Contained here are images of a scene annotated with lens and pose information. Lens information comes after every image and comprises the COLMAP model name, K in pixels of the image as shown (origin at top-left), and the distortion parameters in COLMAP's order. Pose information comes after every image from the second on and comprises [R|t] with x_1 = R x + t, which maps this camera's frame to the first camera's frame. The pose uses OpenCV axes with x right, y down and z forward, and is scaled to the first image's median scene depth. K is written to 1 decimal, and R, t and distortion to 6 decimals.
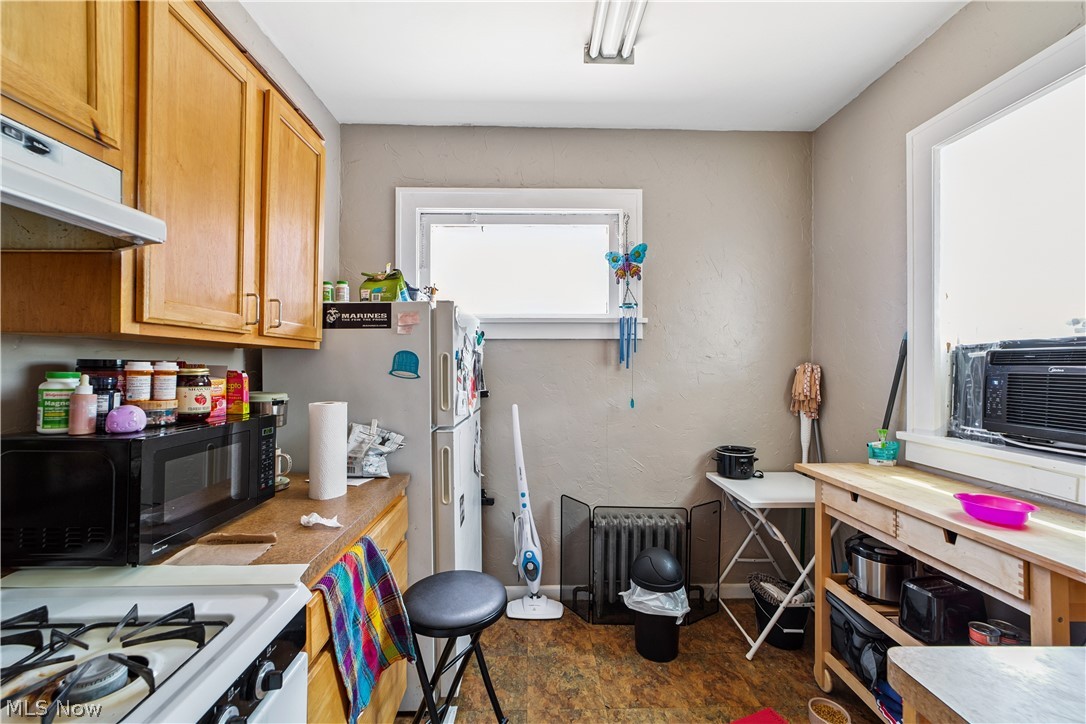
lens RADIAL K [[421.0, 0, 541.3], [0, 421.0, 364.1], [0, 0, 1]] dist [-0.010237, 0.005216]
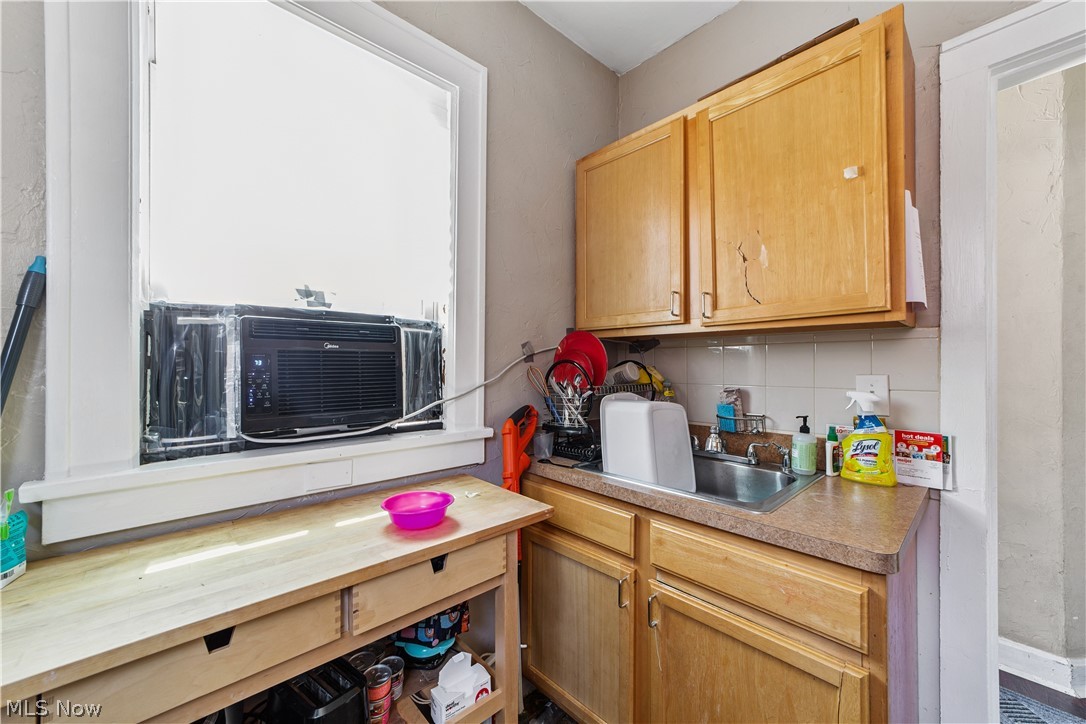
lens RADIAL K [[421.0, 0, 540.8], [0, 421.0, 358.3], [0, 0, 1]] dist [-0.010237, 0.005216]
pose [[-0.663184, -0.000860, 0.748456, 0.235011], [-0.008098, 0.999949, -0.006027, 0.036740], [-0.748413, -0.010058, -0.663157, 1.113803]]
